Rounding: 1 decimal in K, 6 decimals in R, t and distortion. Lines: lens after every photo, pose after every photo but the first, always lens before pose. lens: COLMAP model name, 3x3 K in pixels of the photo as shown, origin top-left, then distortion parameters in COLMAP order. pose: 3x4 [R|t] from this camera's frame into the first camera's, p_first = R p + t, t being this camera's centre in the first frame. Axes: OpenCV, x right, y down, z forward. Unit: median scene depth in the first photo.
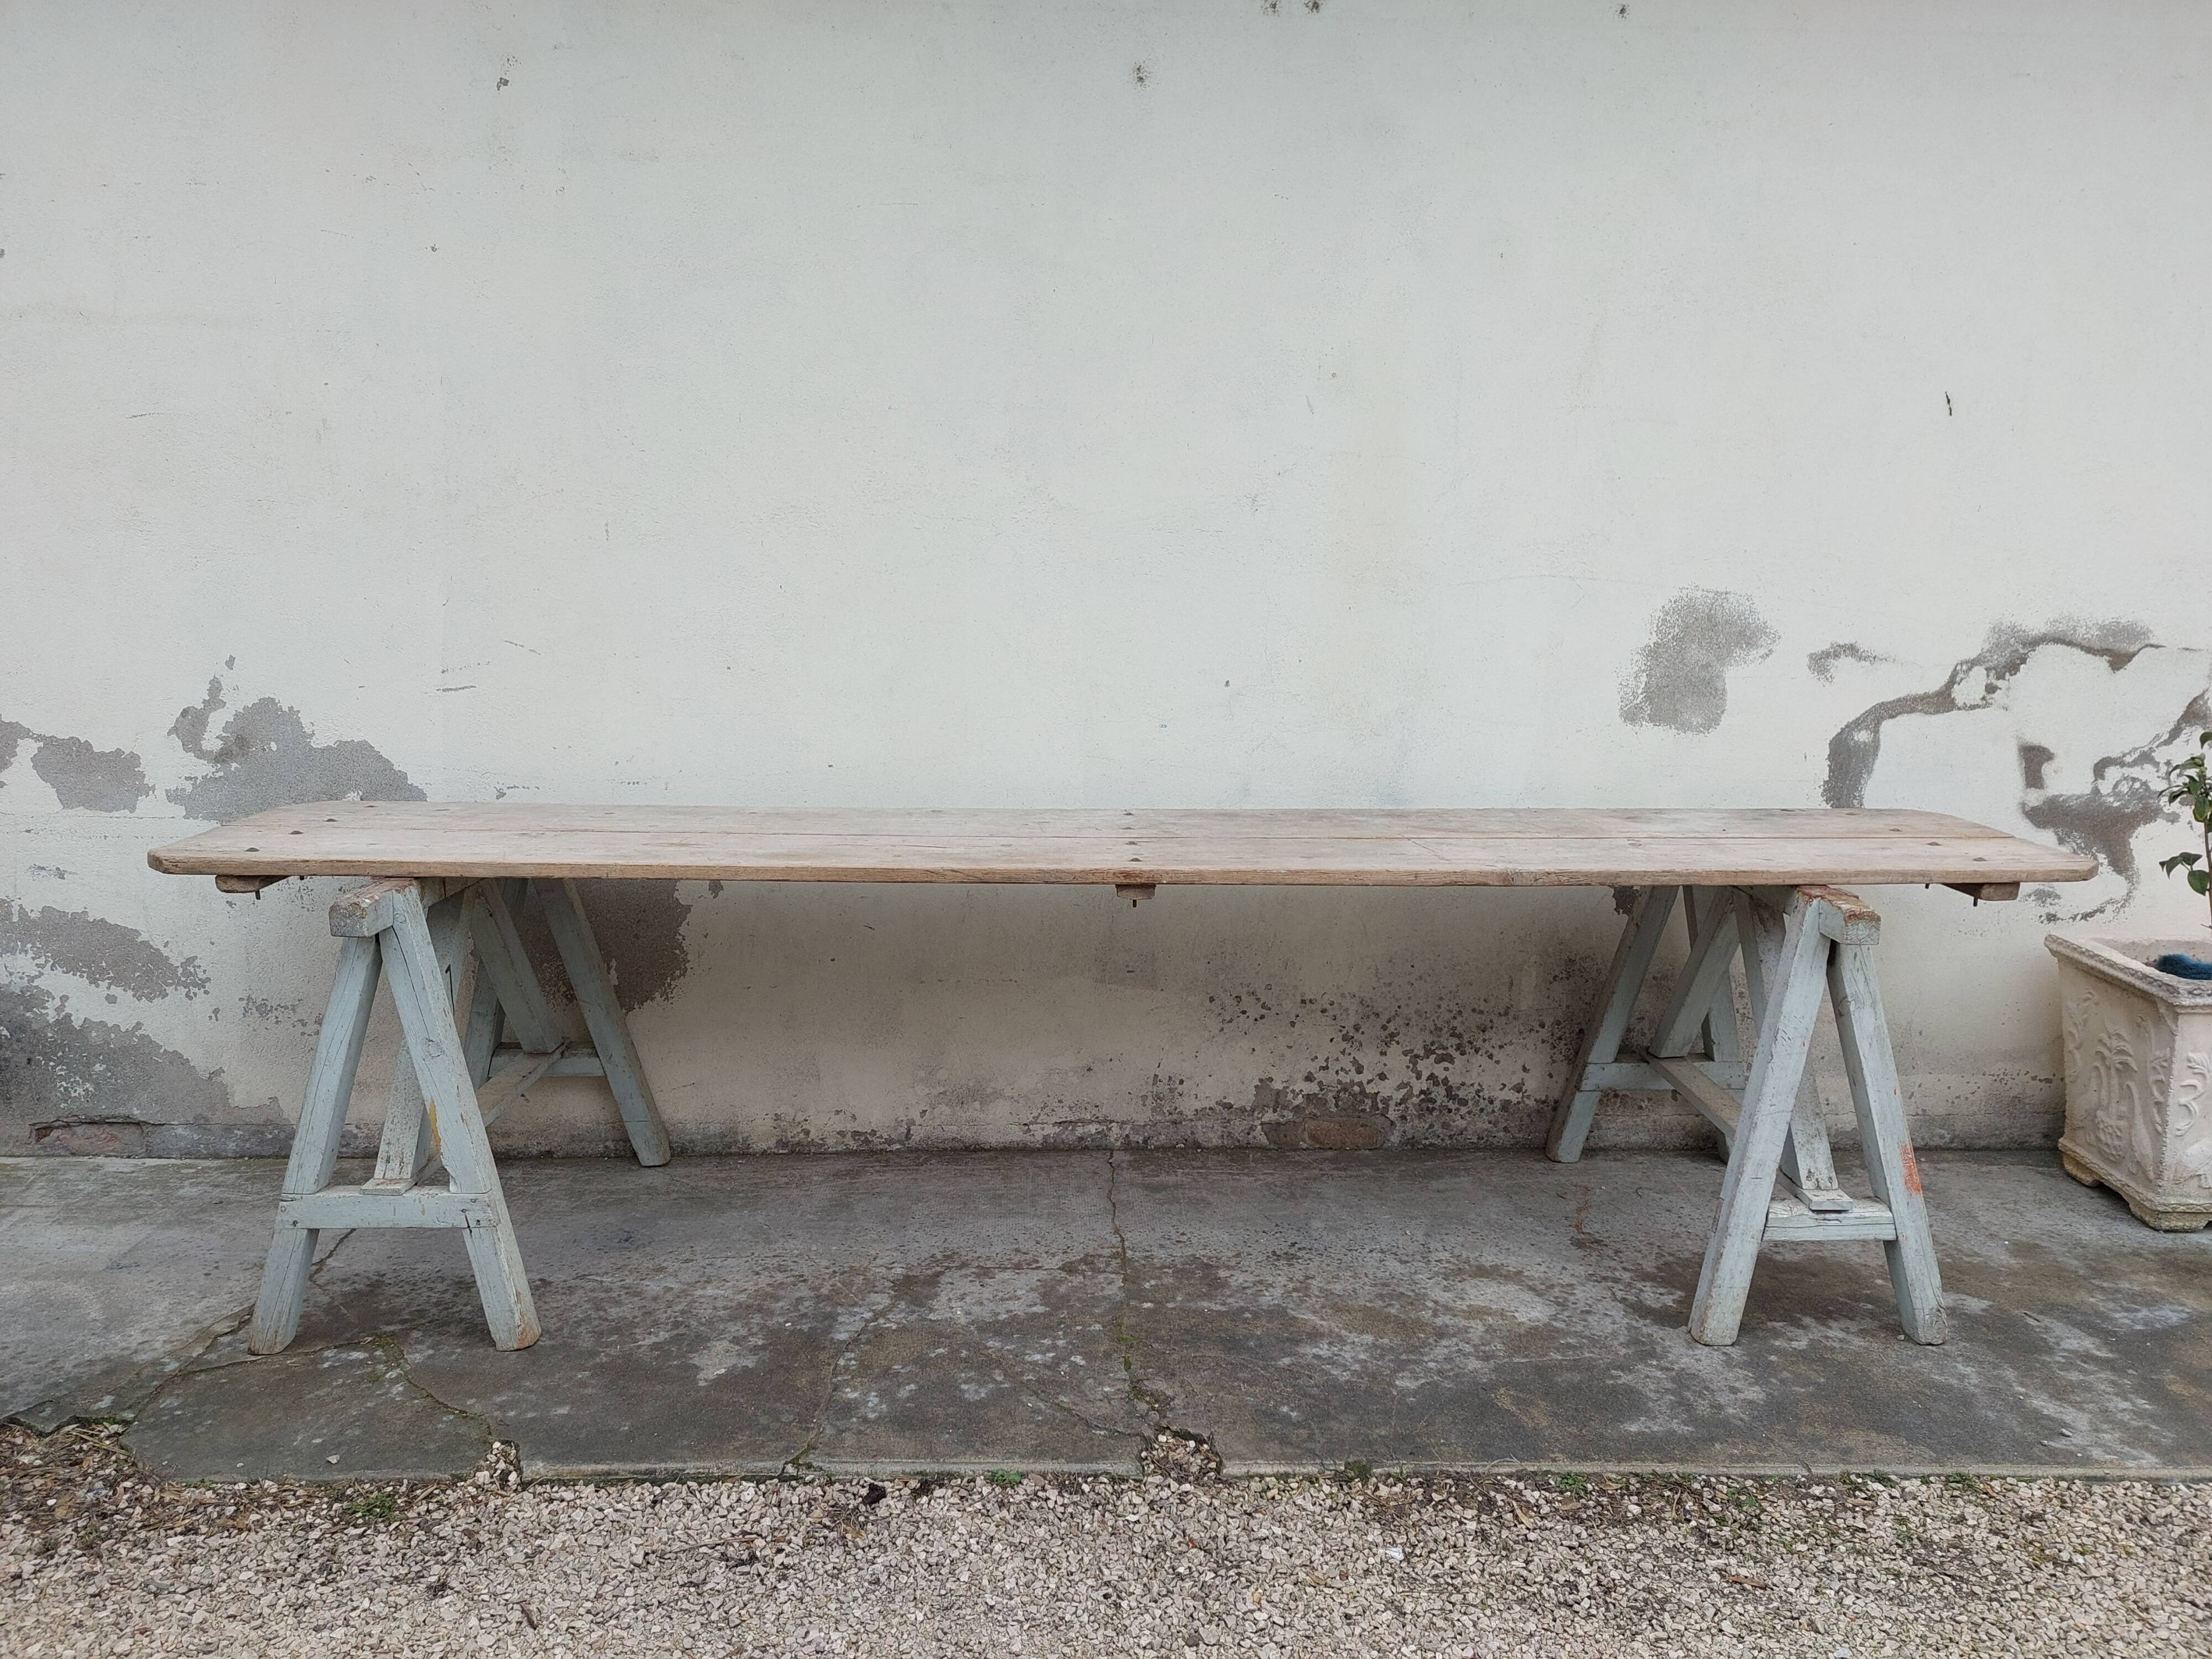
lens RADIAL K [[1579.7, 0, 1123.7], [0, 1579.7, 831.9], [0, 0, 1]] dist [0.061150, -0.057980]
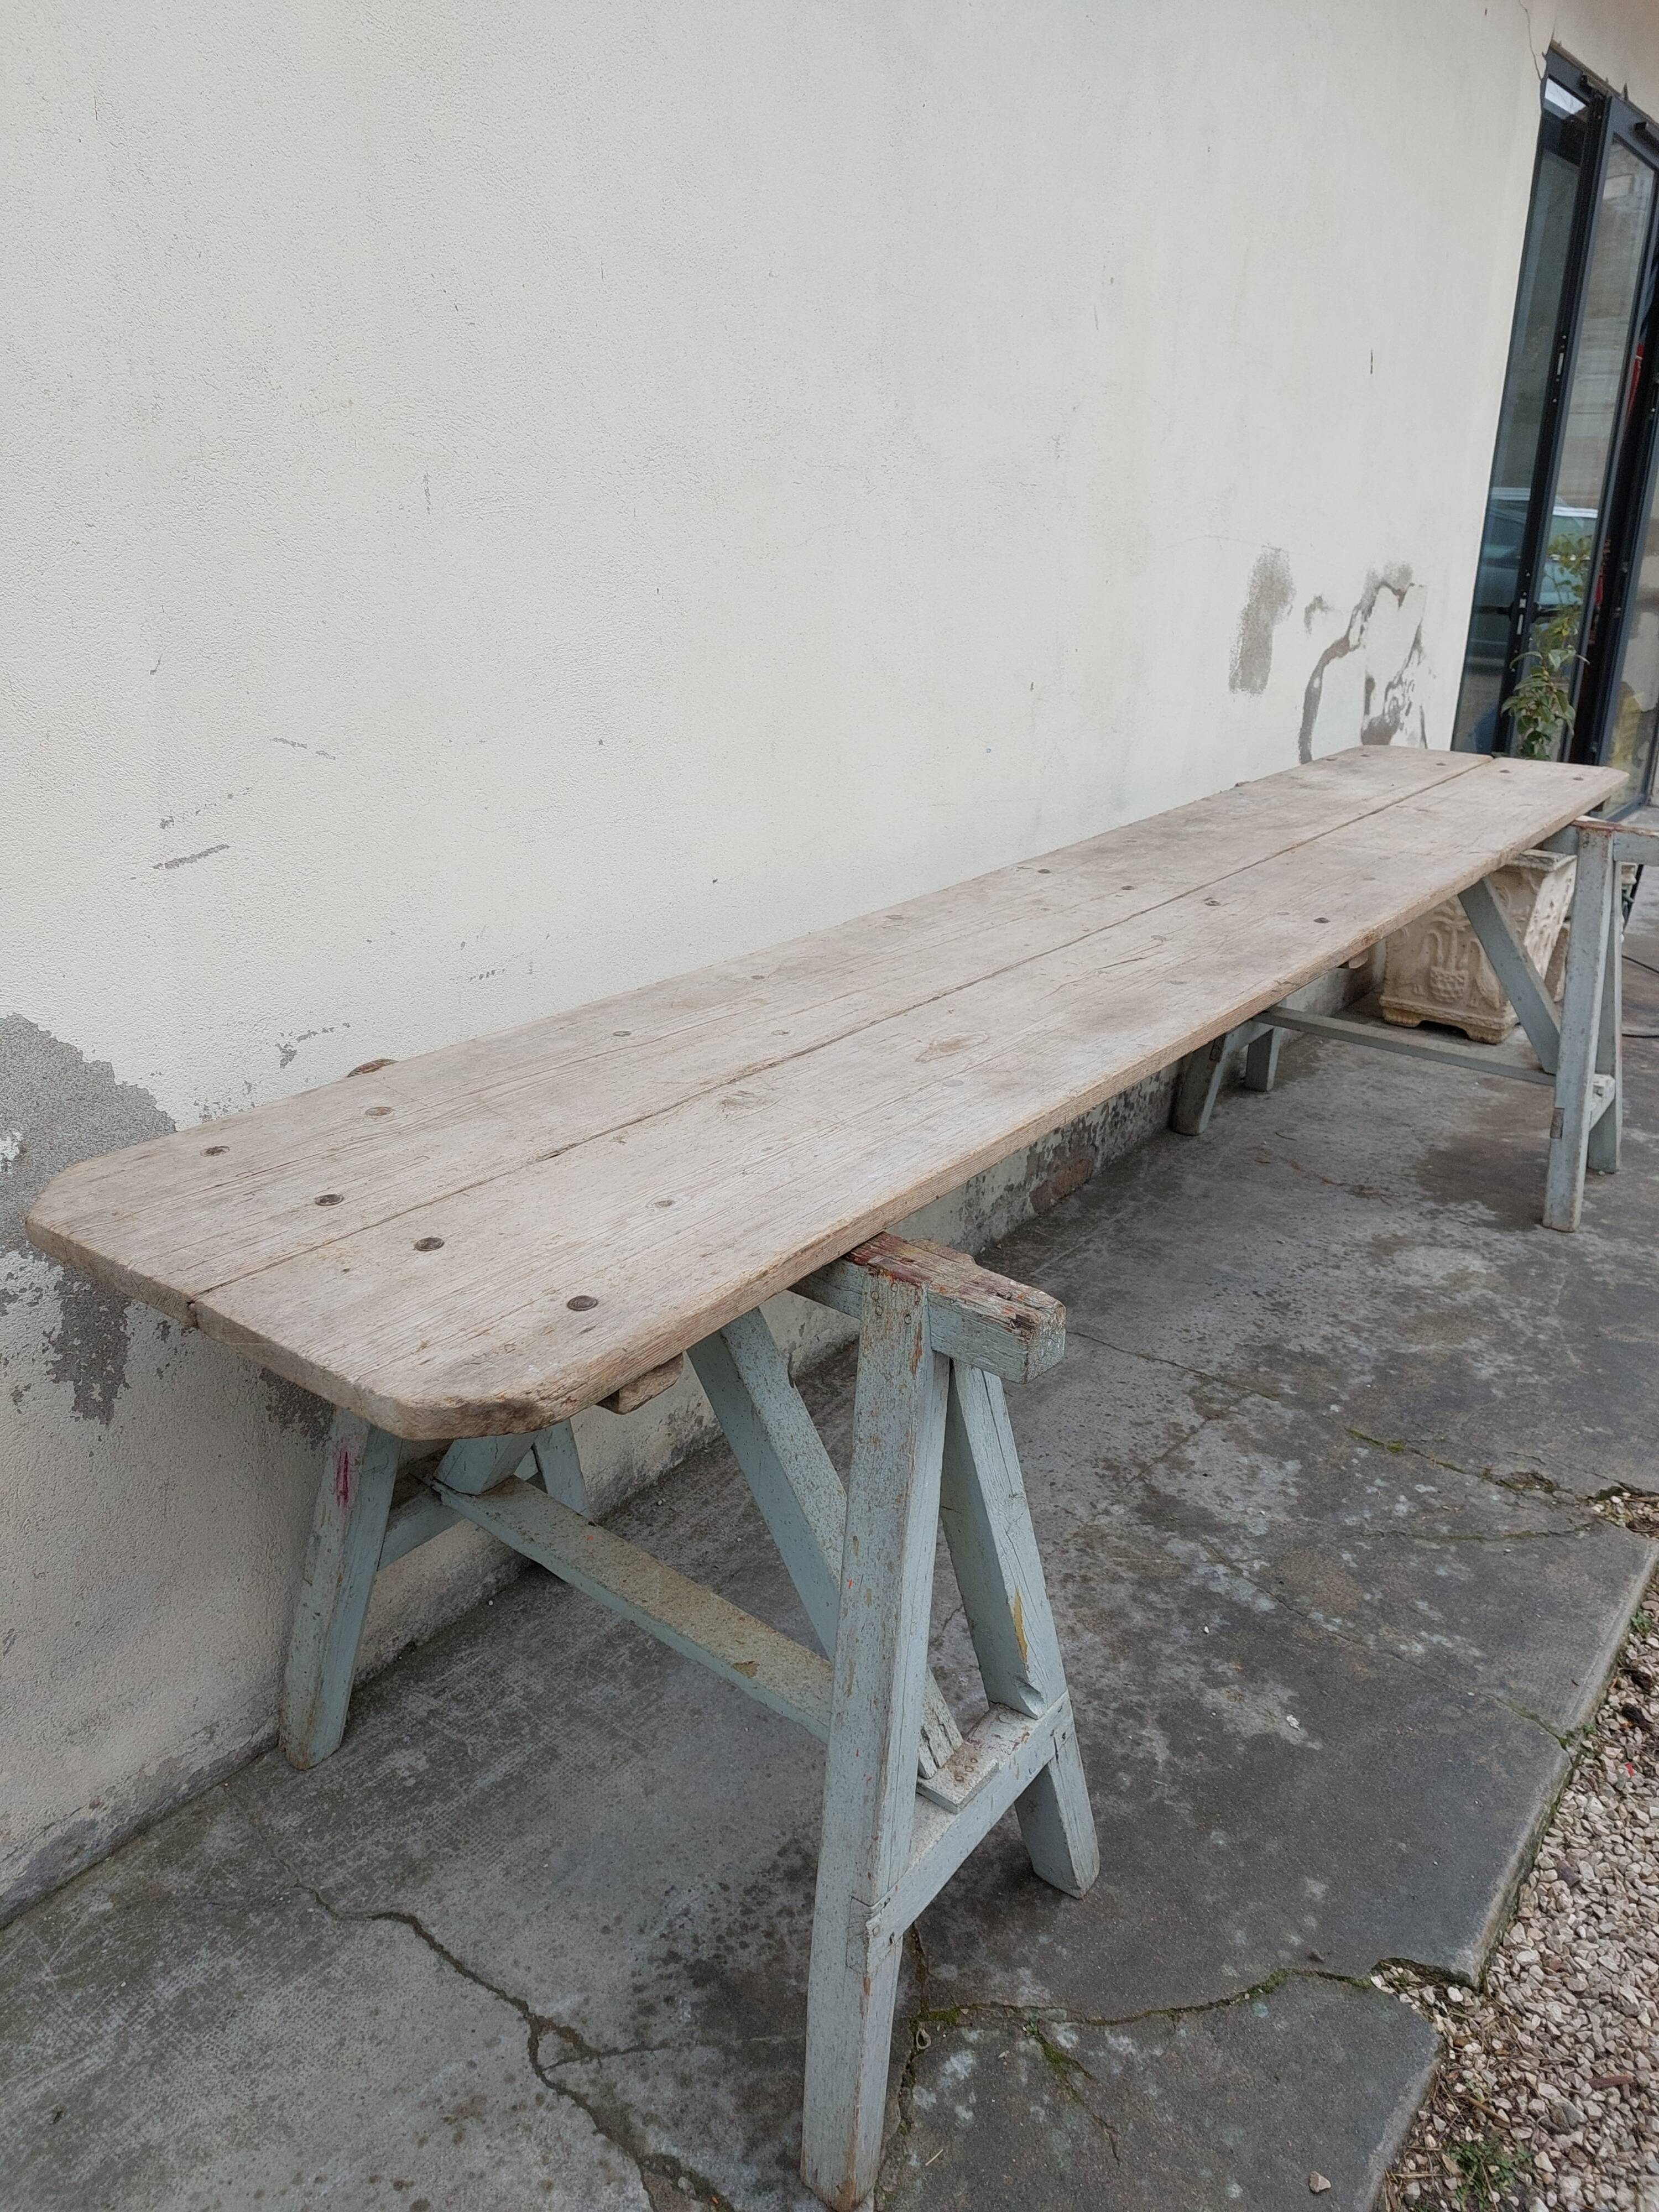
lens RADIAL K [[1579.7, 0, 811.8], [0, 1579.7, 1106.1], [0, 0, 1]] dist [0.061150, -0.057980]
pose [[0.632456, -0.284313, 0.720532, -0.656728], [0.135262, 0.956447, 0.258675, -0.116790], [-0.762695, -0.066140, 0.643367, 0.561537]]
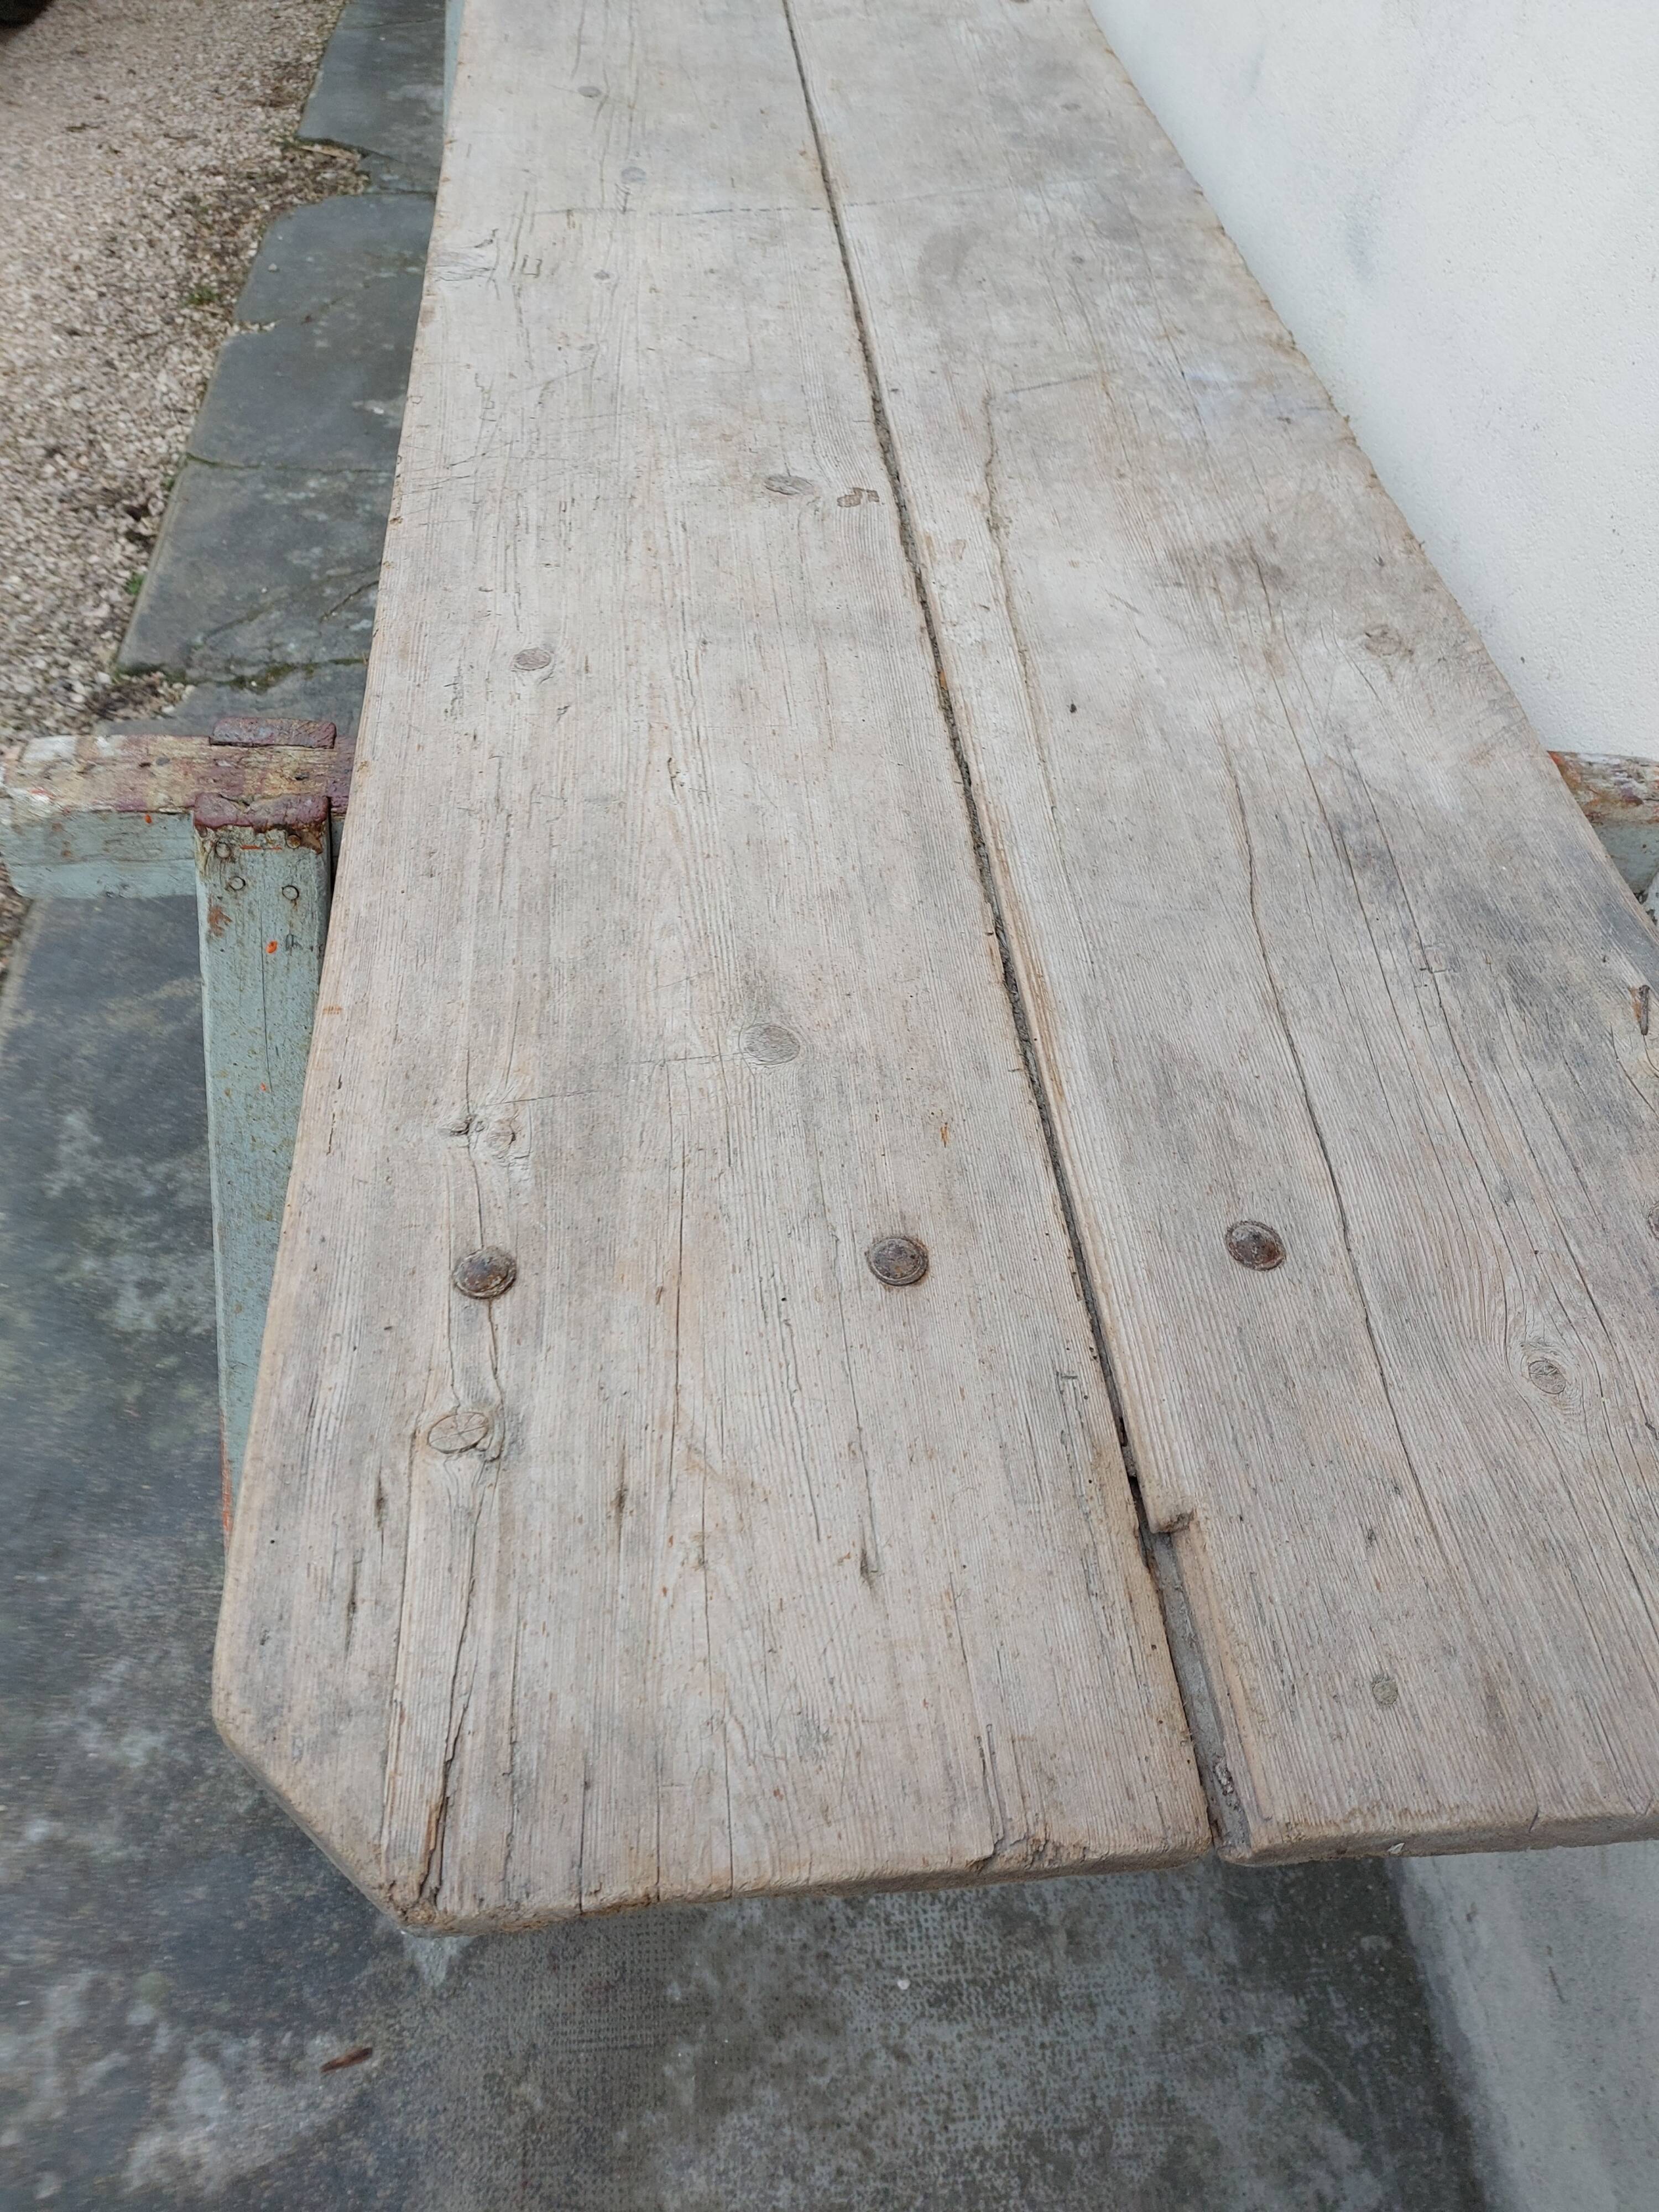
lens RADIAL K [[1579.7, 0, 810.9], [0, 1579.7, 1106.9], [0, 0, 1]] dist [0.061150, -0.057980]
pose [[0.048195, 0.758994, -0.649312, 0.558759], [-0.250728, 0.638447, 0.727682, -0.129174], [0.966857, 0.127730, 0.221071, 0.856999]]
